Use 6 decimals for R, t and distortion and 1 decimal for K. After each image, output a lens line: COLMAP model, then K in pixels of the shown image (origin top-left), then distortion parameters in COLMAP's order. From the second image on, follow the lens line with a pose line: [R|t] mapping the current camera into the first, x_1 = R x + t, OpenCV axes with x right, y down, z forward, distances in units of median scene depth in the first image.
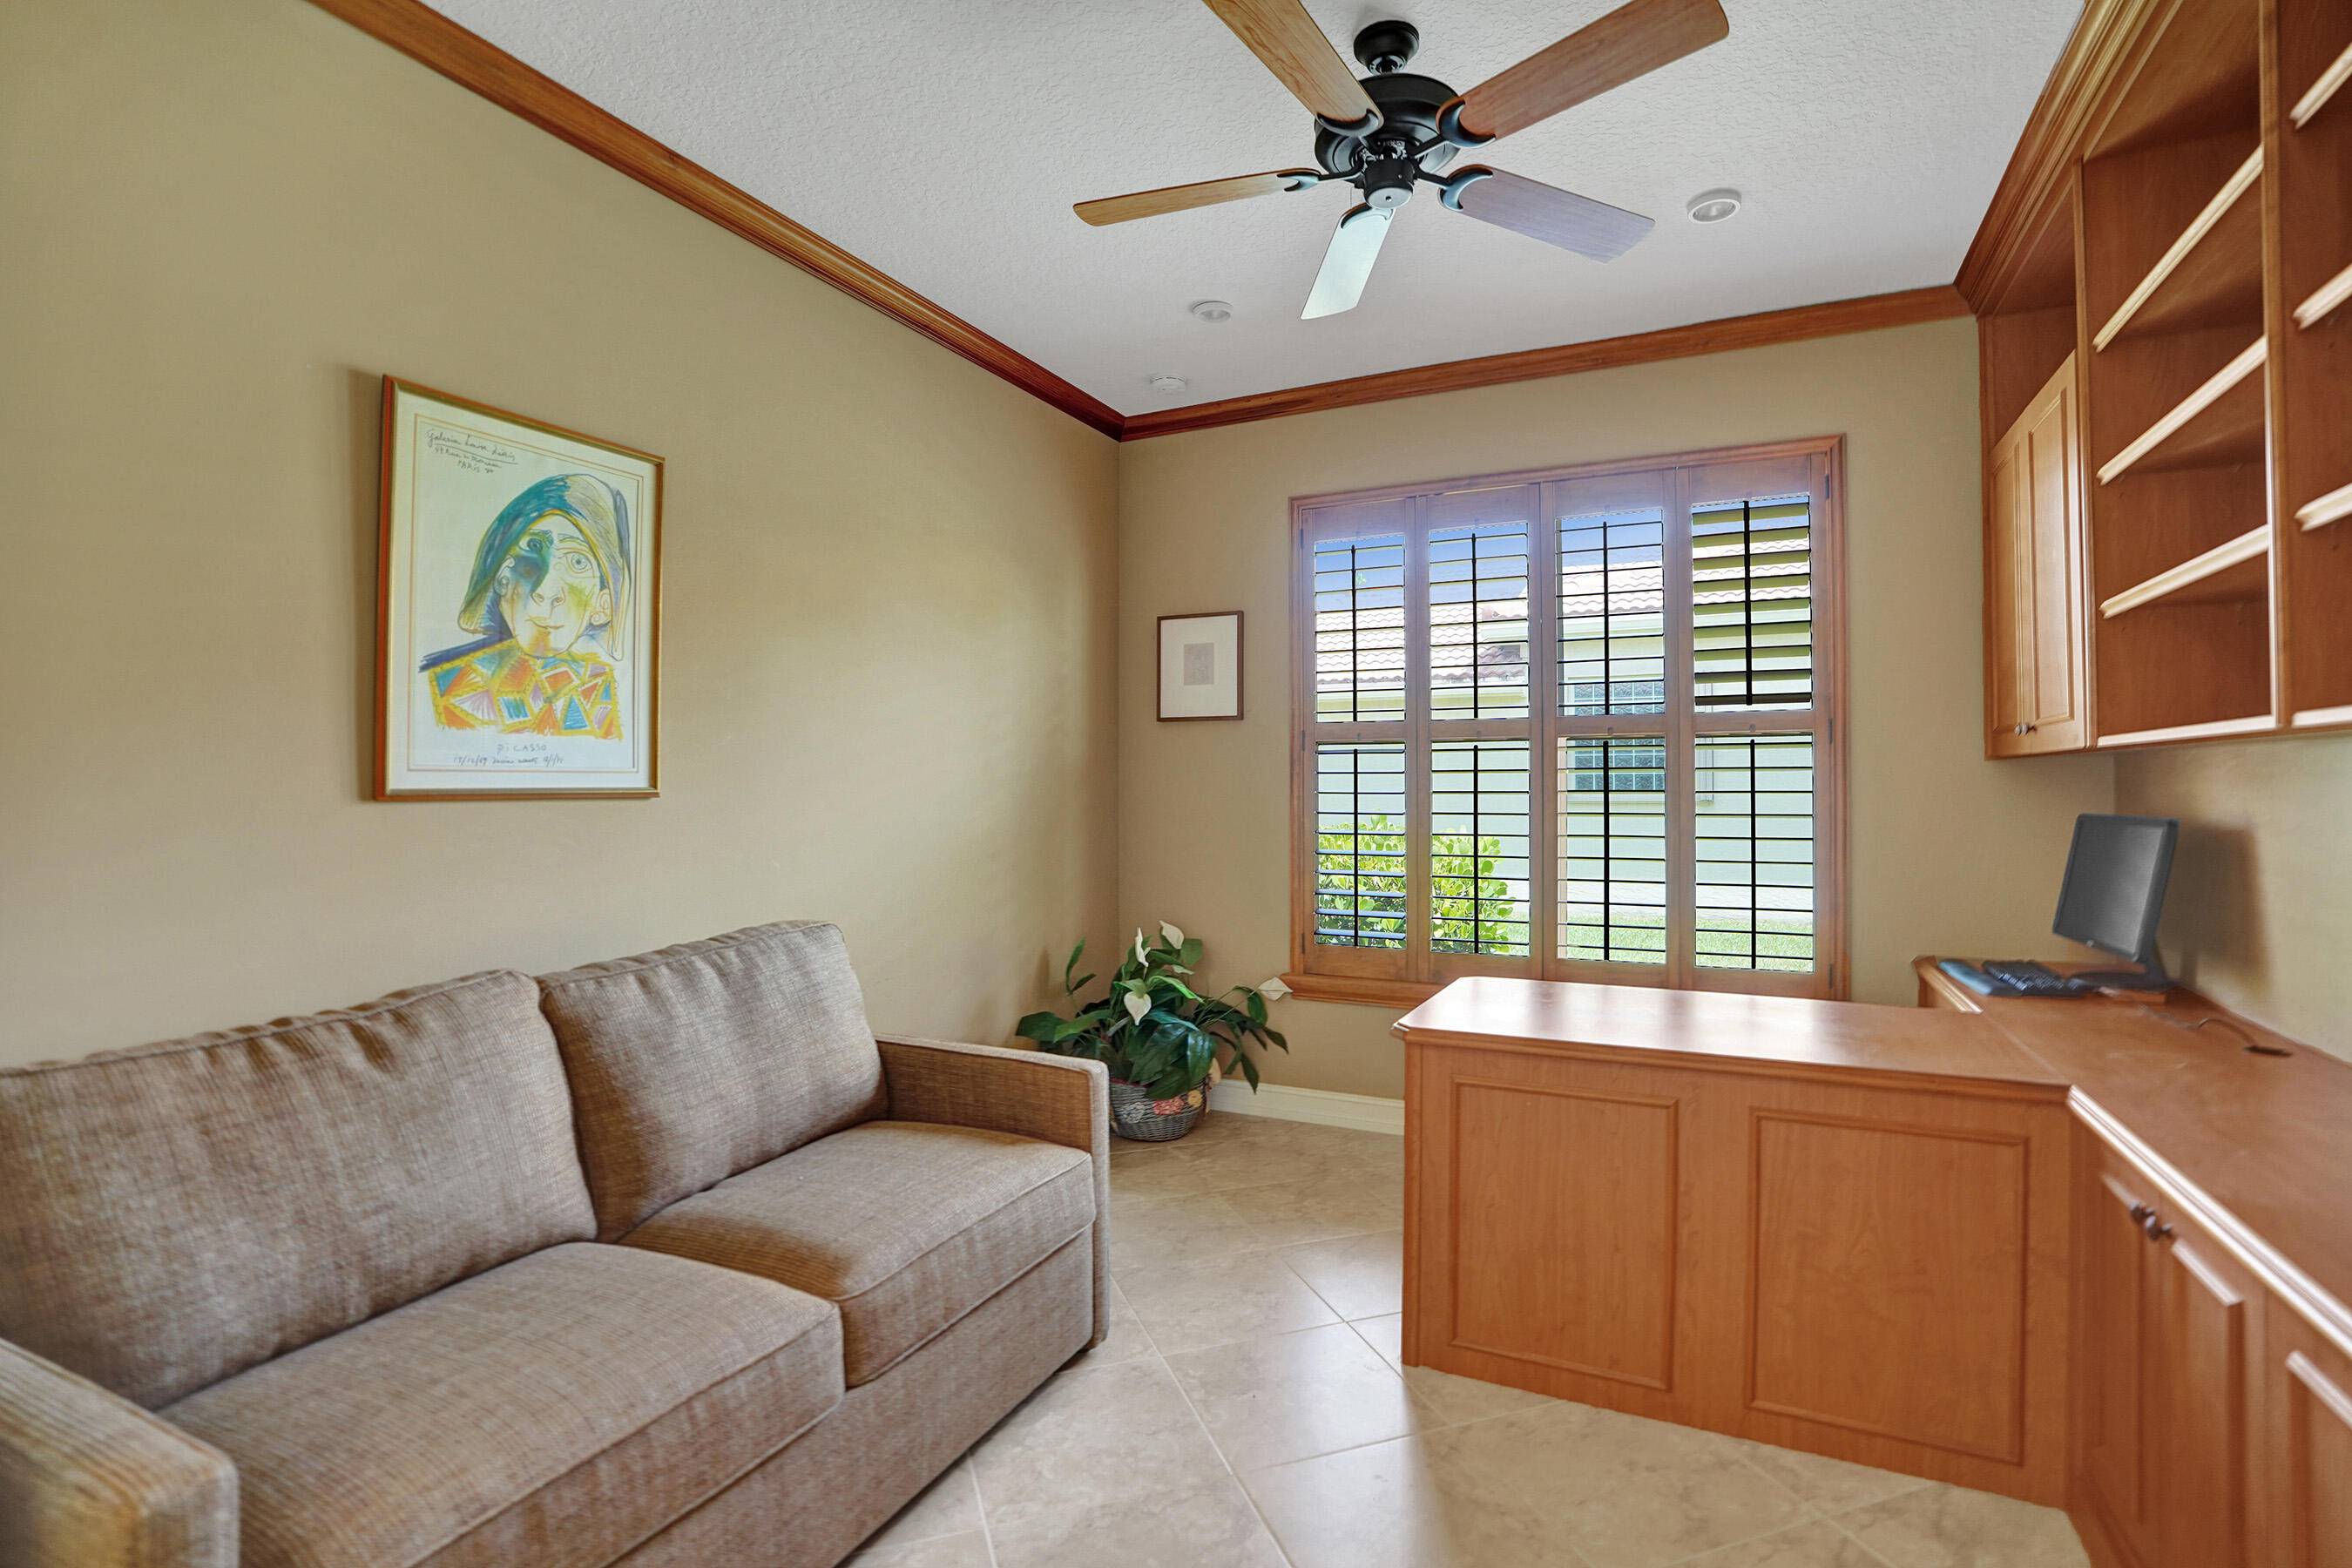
lens RADIAL K [[1092.9, 0, 1178.4], [0, 1092.9, 780.5], [0, 0, 1]] dist [-0.069436, 0.025695]
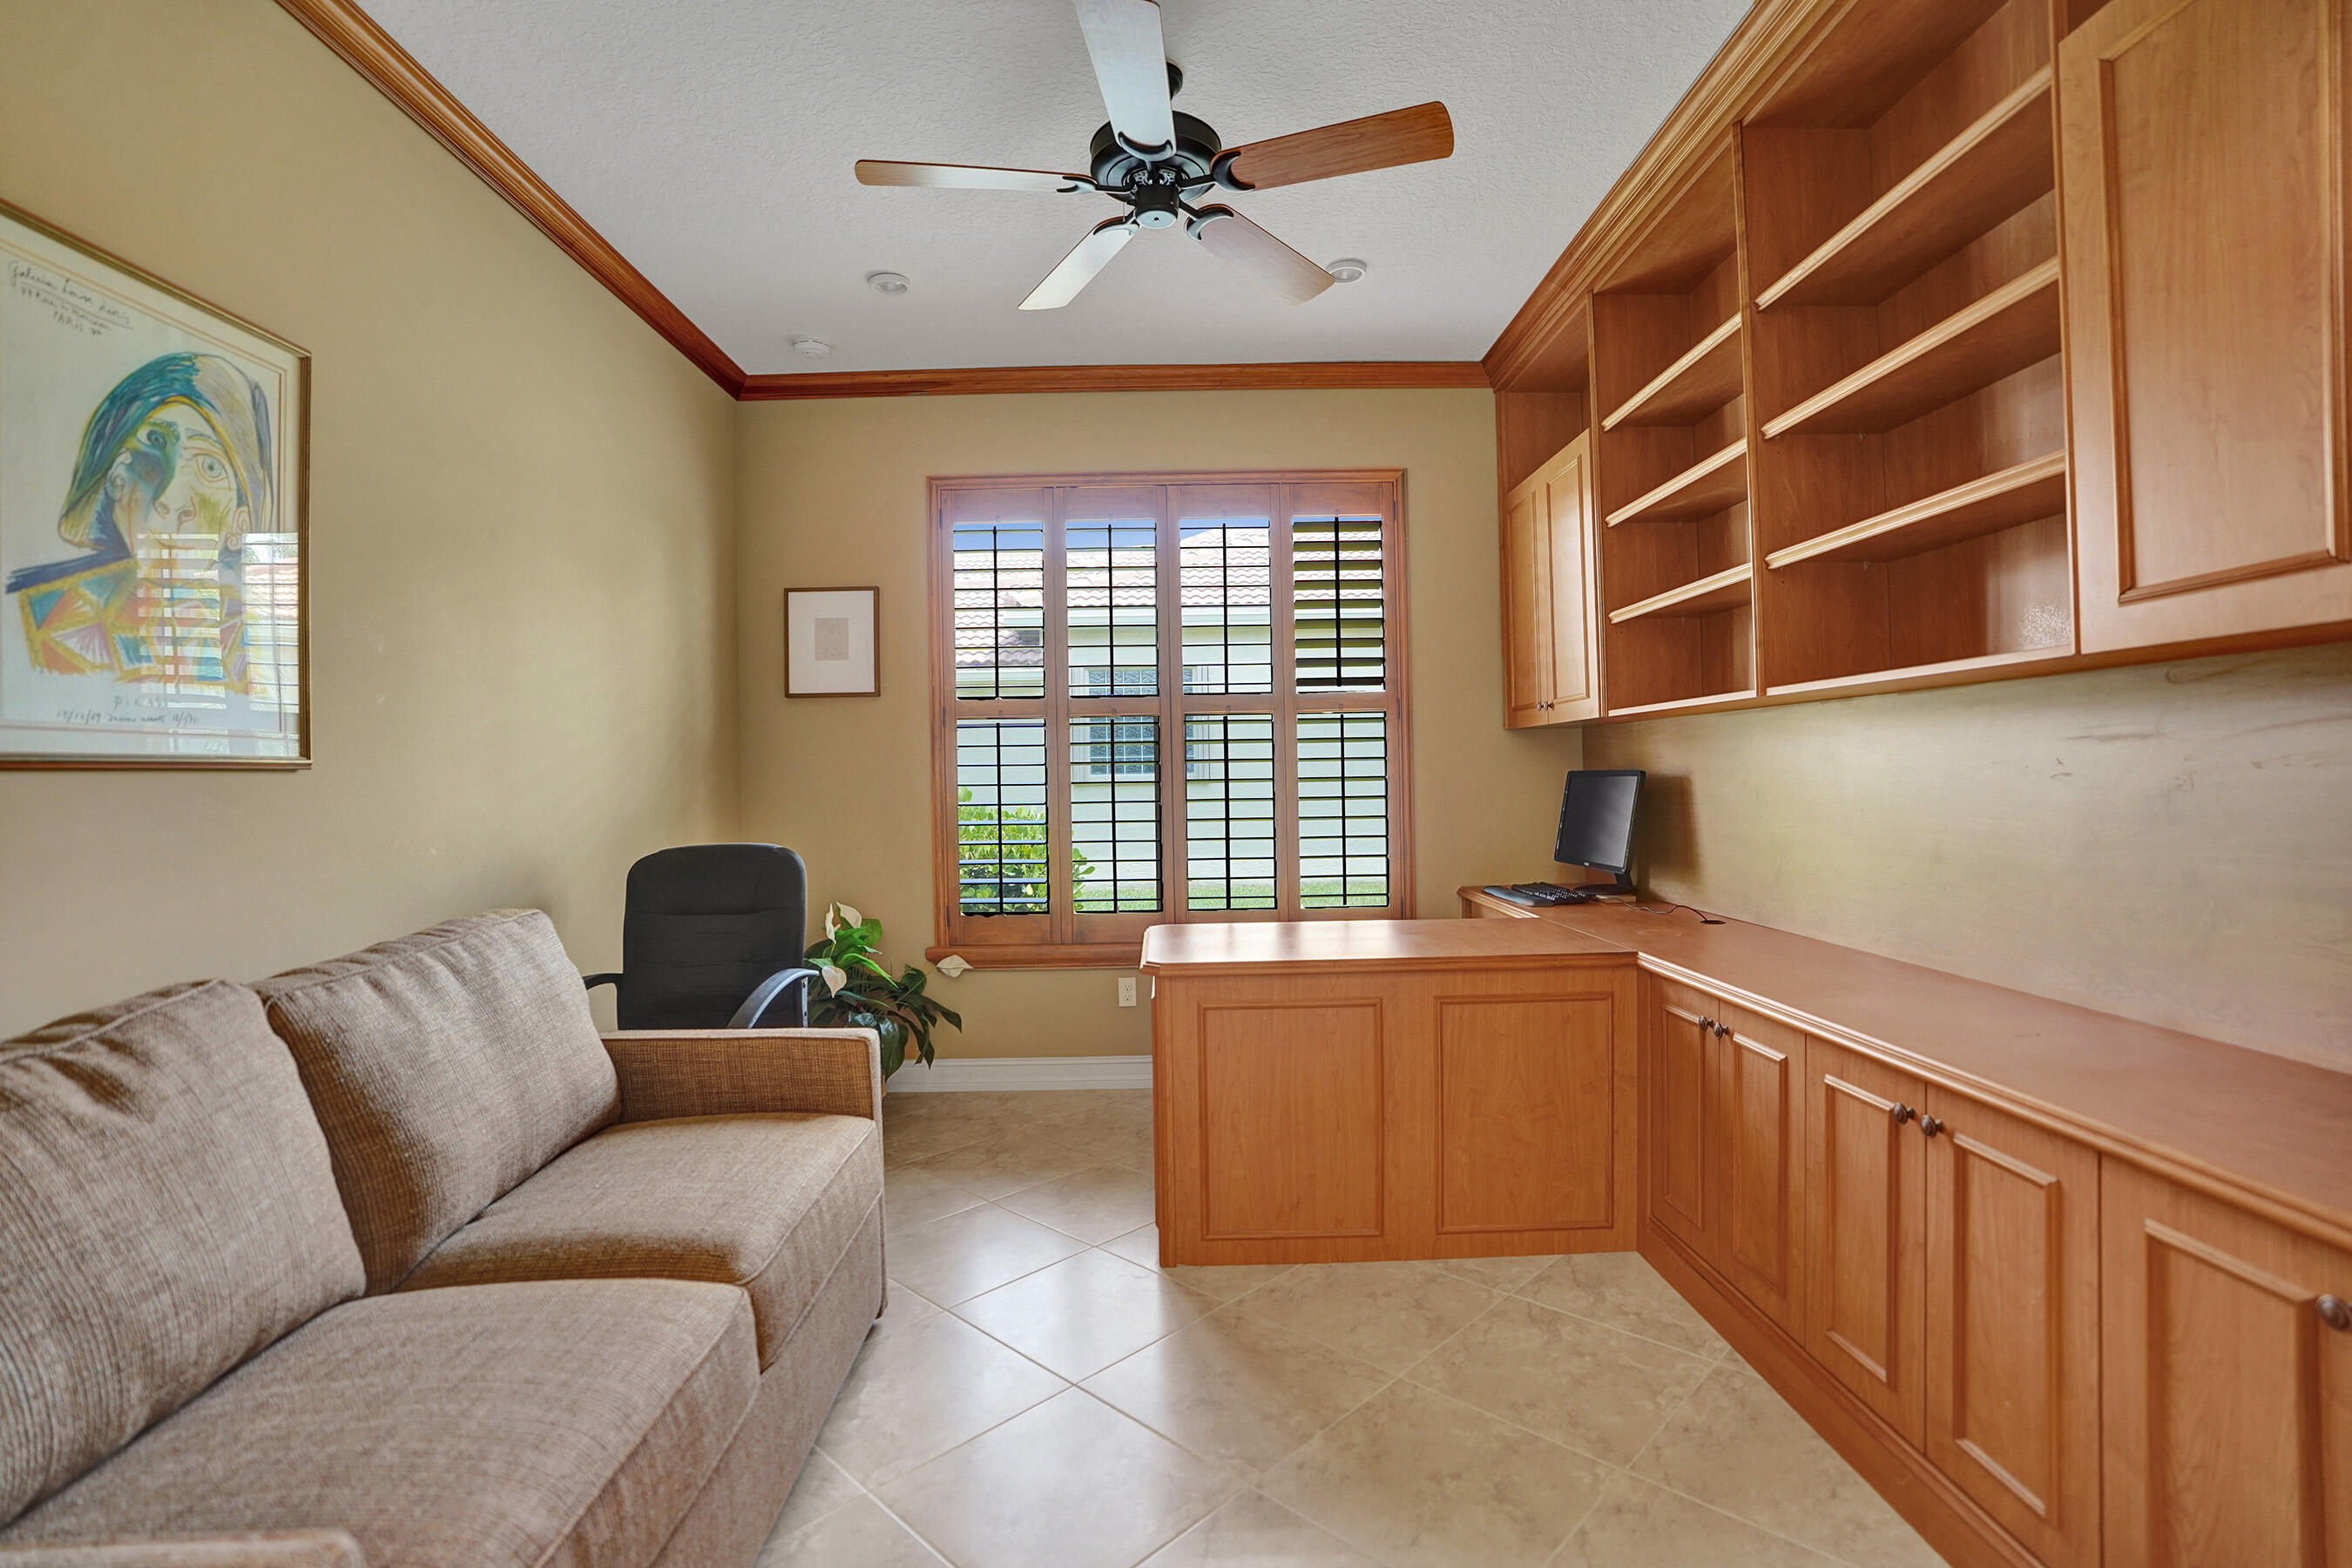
lens RADIAL K [[1092.9, 0, 1178.4], [0, 1092.9, 780.5], [0, 0, 1]] dist [-0.069436, 0.025695]
pose [[0.889619, -0.018586, 0.456326, -0.300780], [0.015816, 0.999826, 0.009890, 0.030160], [-0.456430, -0.001581, 0.889758, -0.006936]]
